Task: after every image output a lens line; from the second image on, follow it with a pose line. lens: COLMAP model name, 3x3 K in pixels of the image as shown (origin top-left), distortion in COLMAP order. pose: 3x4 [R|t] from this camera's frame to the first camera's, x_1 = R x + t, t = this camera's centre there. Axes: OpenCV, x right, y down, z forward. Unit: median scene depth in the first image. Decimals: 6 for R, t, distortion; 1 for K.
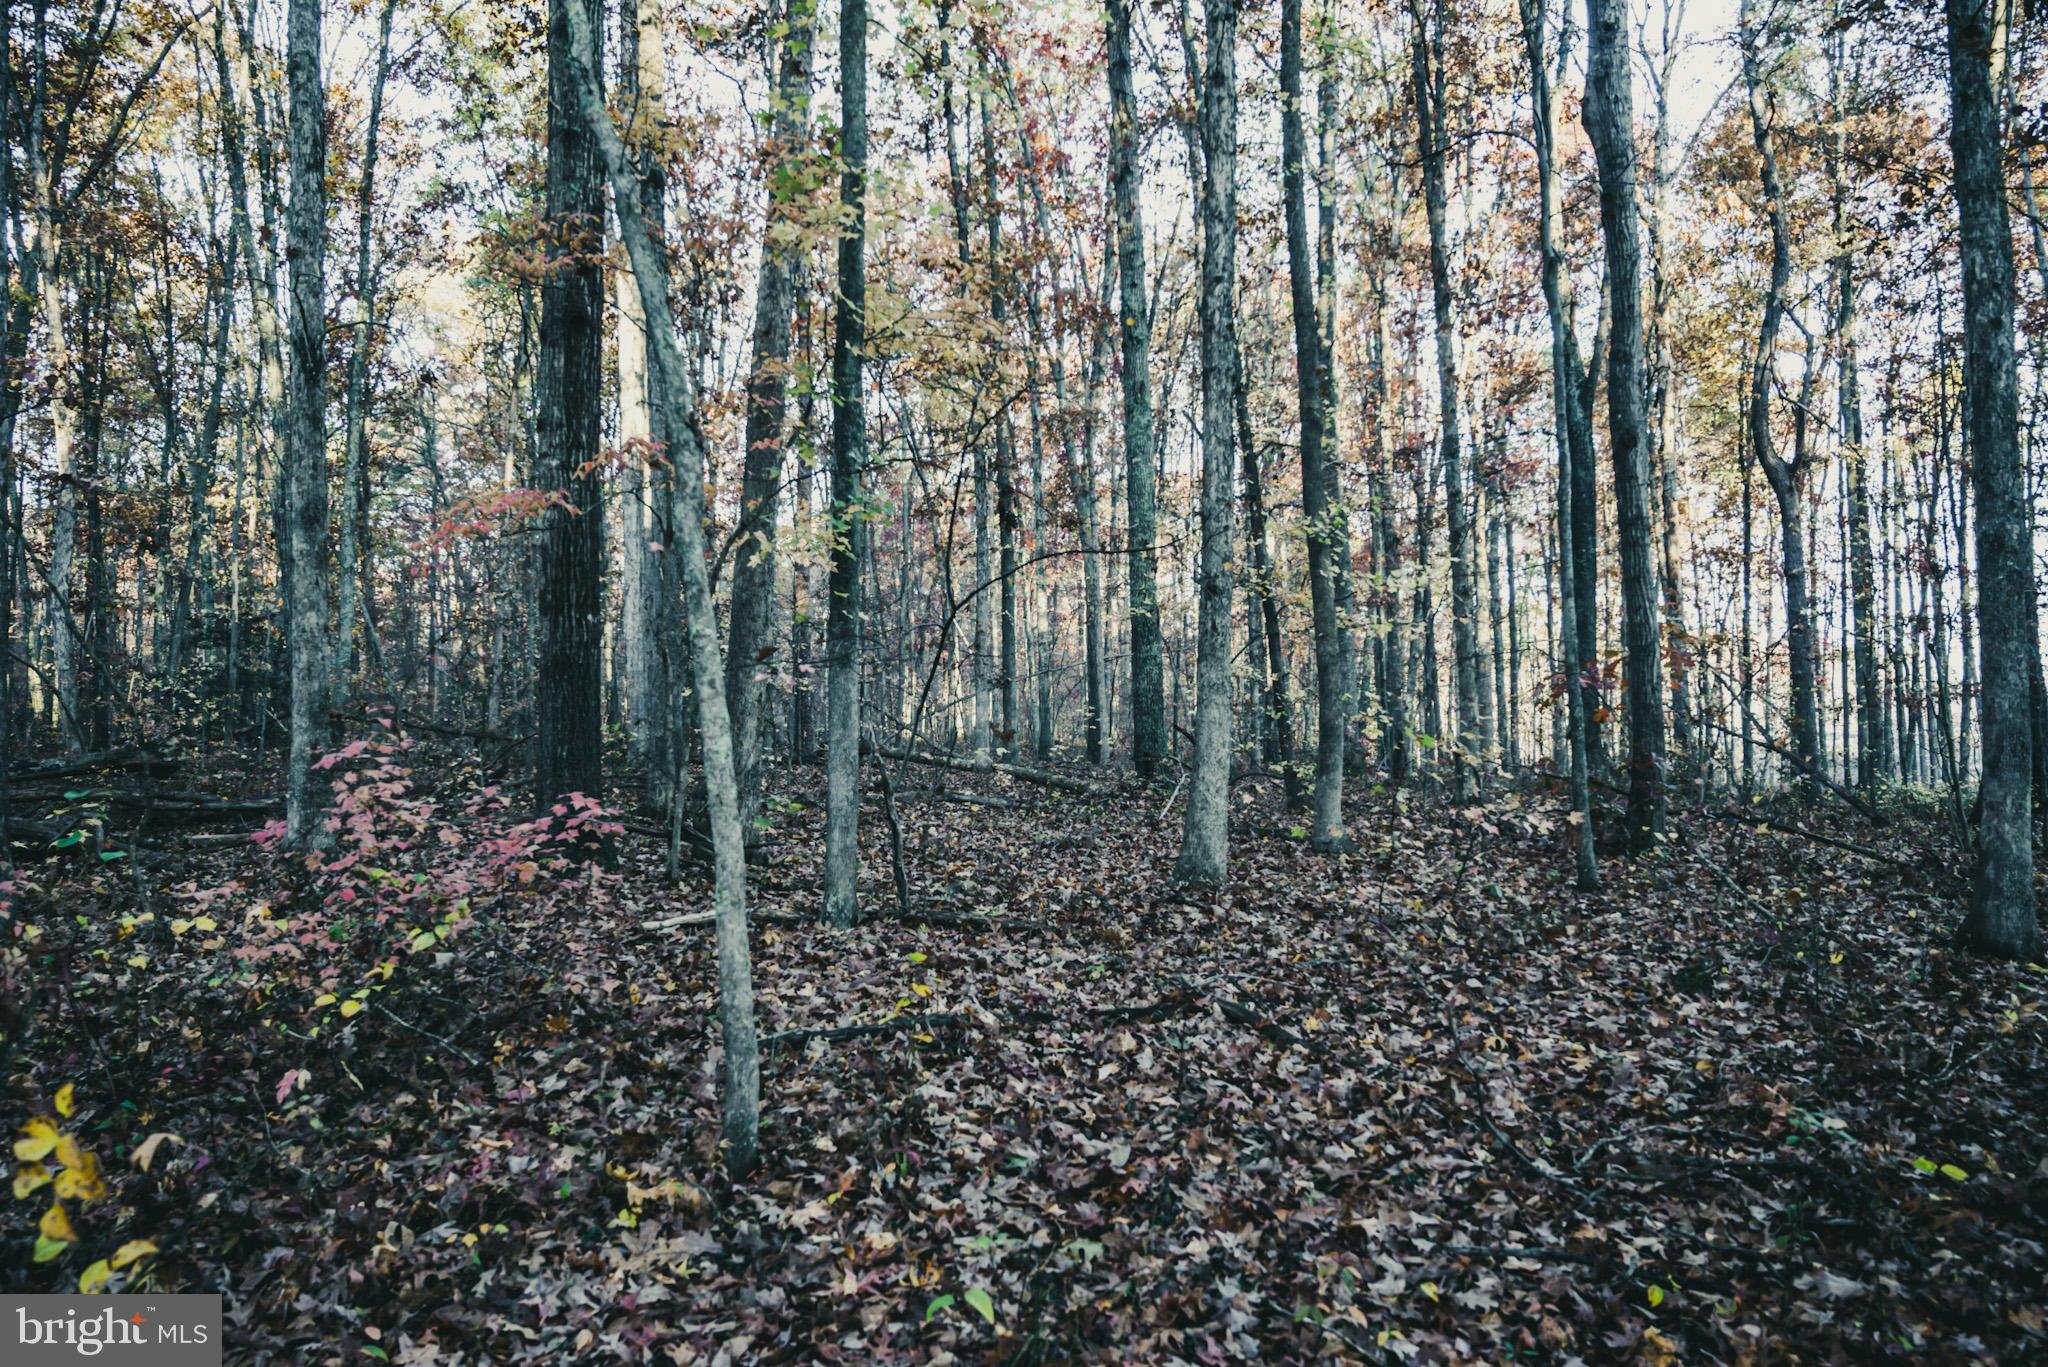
lens RADIAL K [[1378.6, 0, 1029.4], [0, 1378.6, 685.7], [0, 0, 1]] dist [-0.007948, 0.004823]
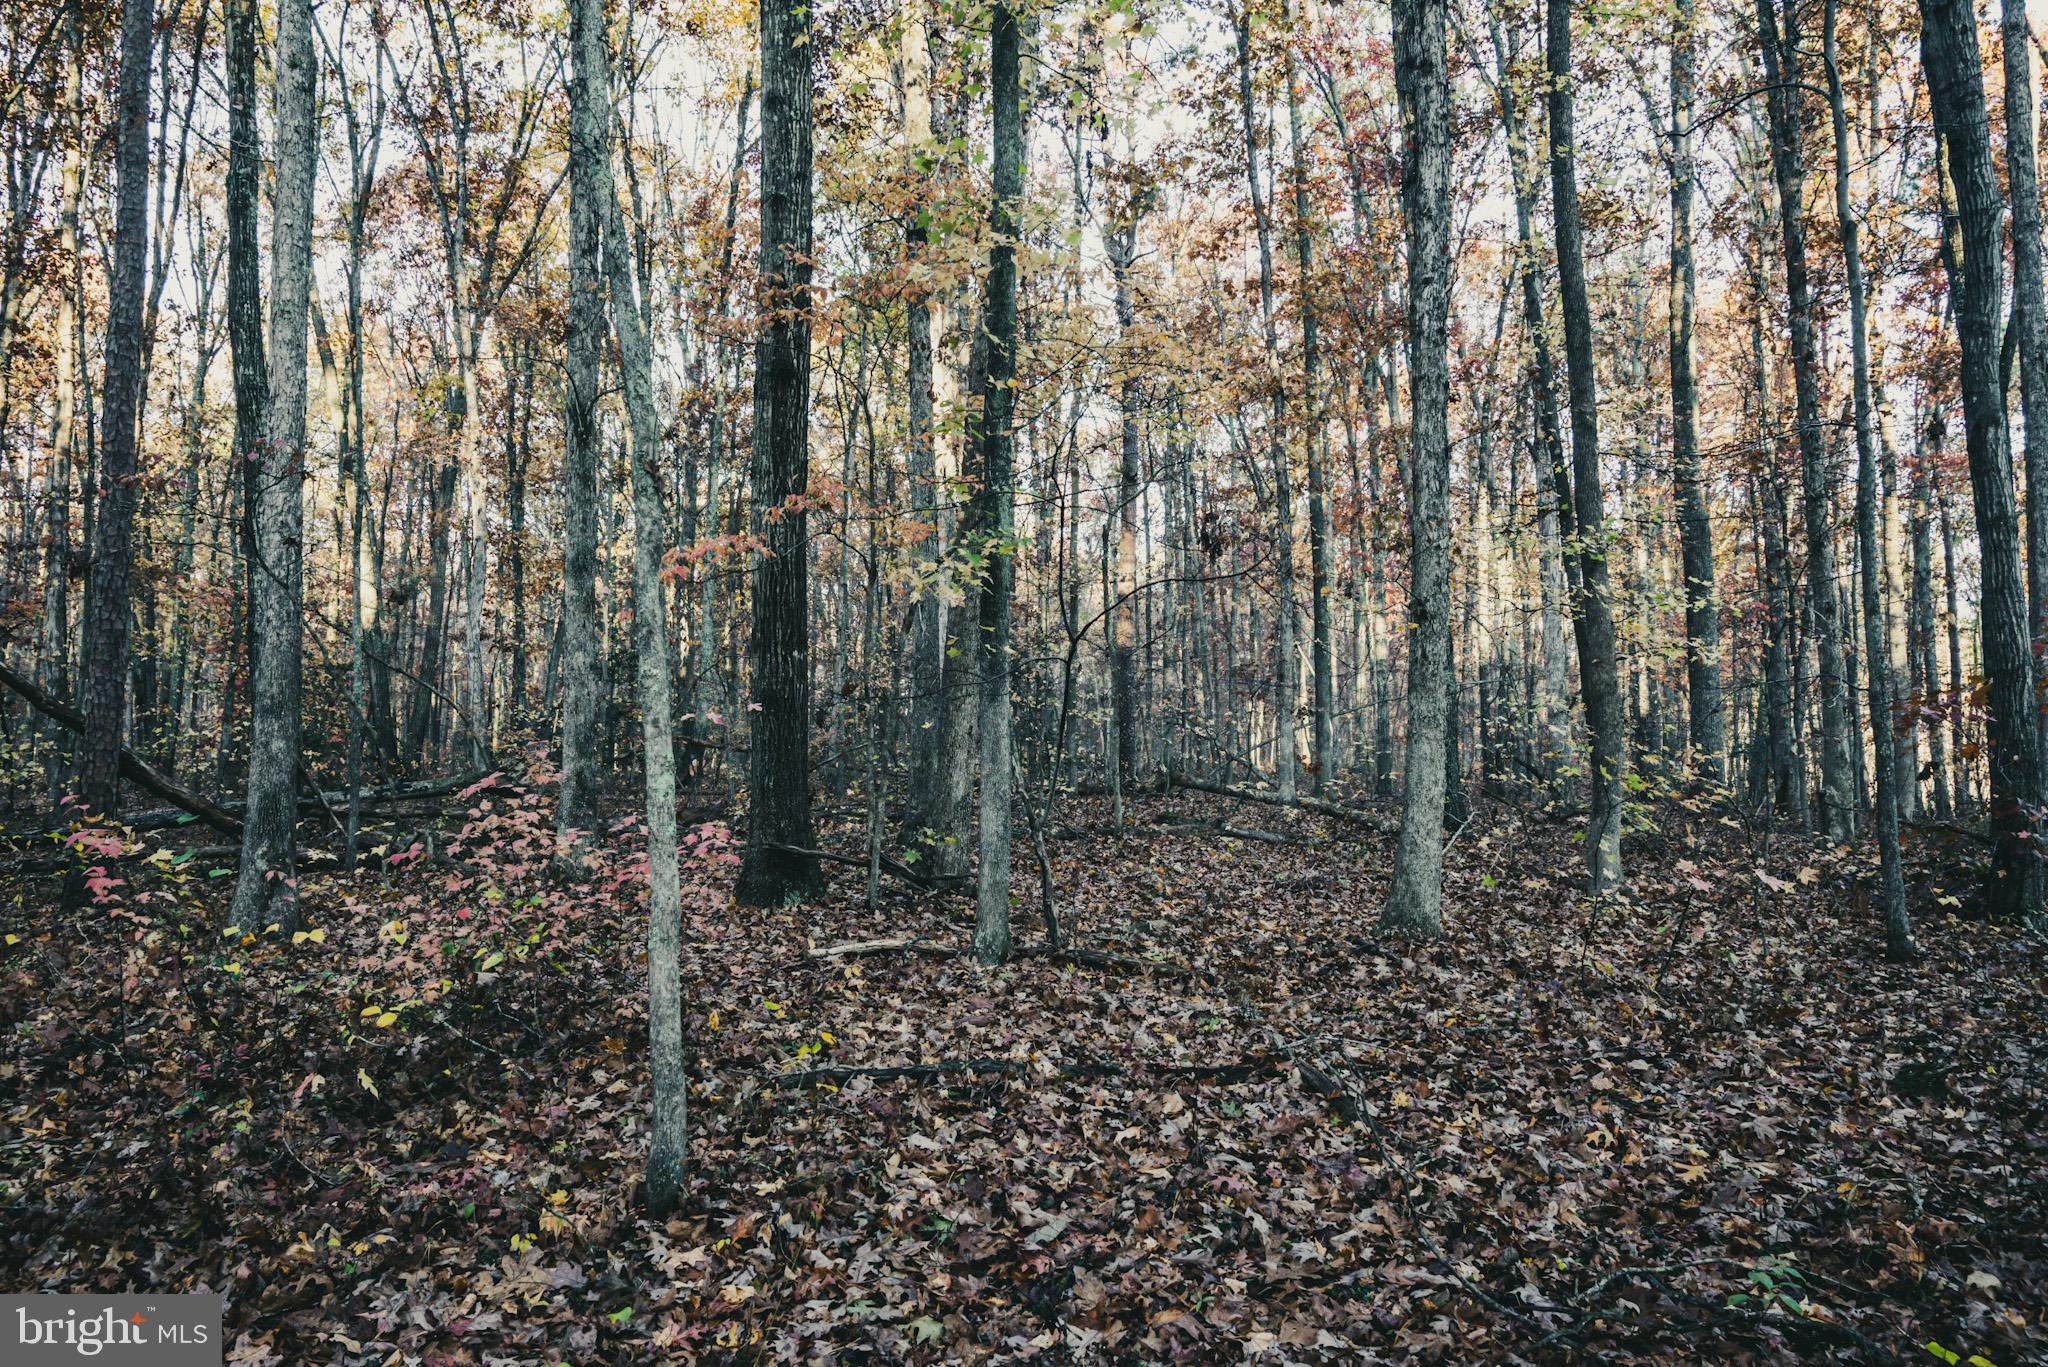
lens RADIAL K [[1378.6, 0, 1023.8], [0, 1378.6, 682.5], [0, 0, 1]] dist [-0.007948, 0.004823]
pose [[0.960882, -0.007244, -0.276863, 0.320088], [0.000791, 0.999726, -0.023410, -0.007188], [0.276957, 0.022275, 0.960624, 0.095081]]
